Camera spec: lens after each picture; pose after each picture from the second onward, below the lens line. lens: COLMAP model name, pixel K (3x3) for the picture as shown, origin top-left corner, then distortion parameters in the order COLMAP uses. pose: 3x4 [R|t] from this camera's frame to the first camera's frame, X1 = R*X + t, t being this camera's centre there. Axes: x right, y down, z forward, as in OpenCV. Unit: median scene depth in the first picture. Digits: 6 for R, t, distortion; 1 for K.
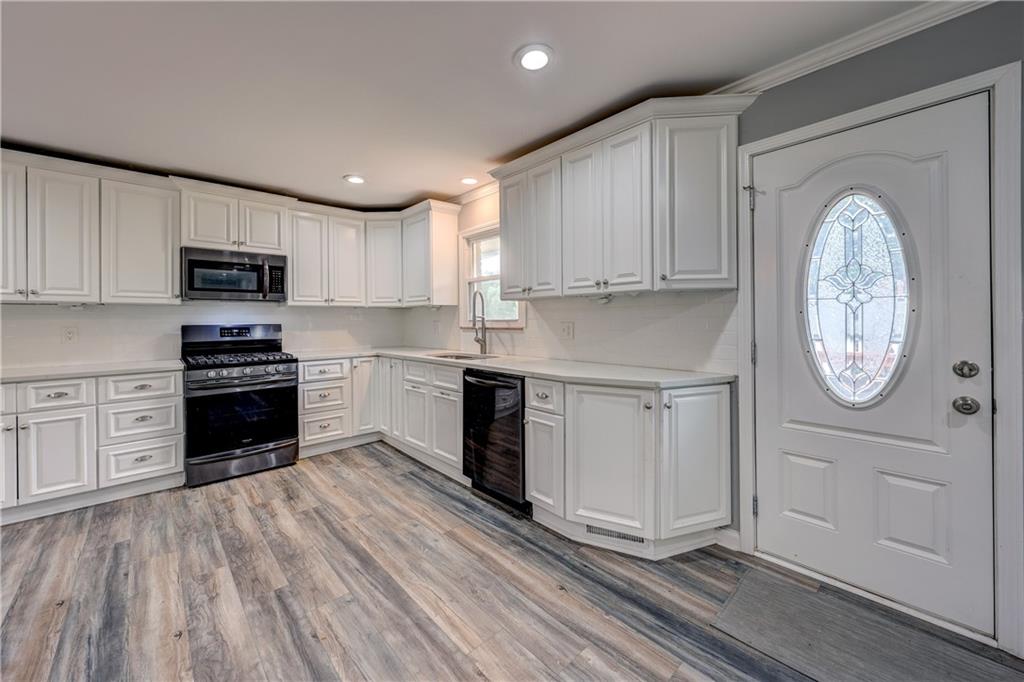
lens RADIAL K [[392.2, 0, 489.3], [0, 392.2, 321.8], [0, 0, 1]] dist [0.000547, 0.000307]
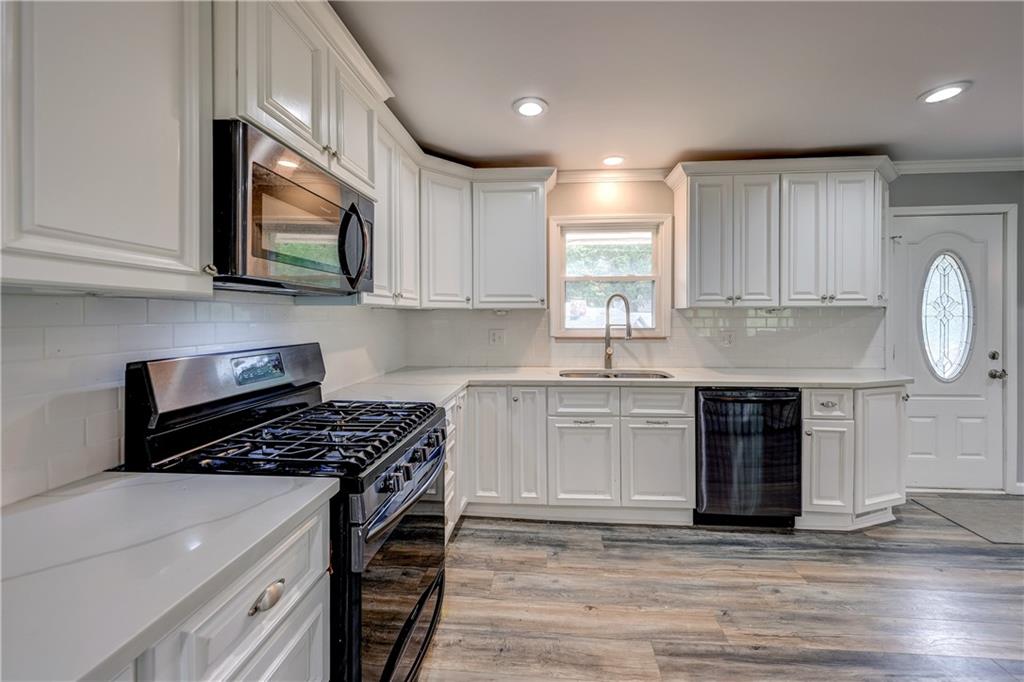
lens RADIAL K [[392.2, 0, 524.3], [0, 392.2, 319.8], [0, 0, 1]] dist [0.000547, 0.000307]
pose [[0.705889, 0.000065, 0.708322, -1.131839], [0.000957, 0.999999, -0.001046, -0.033689], [-0.708321, 0.001417, 0.705889, 0.809231]]
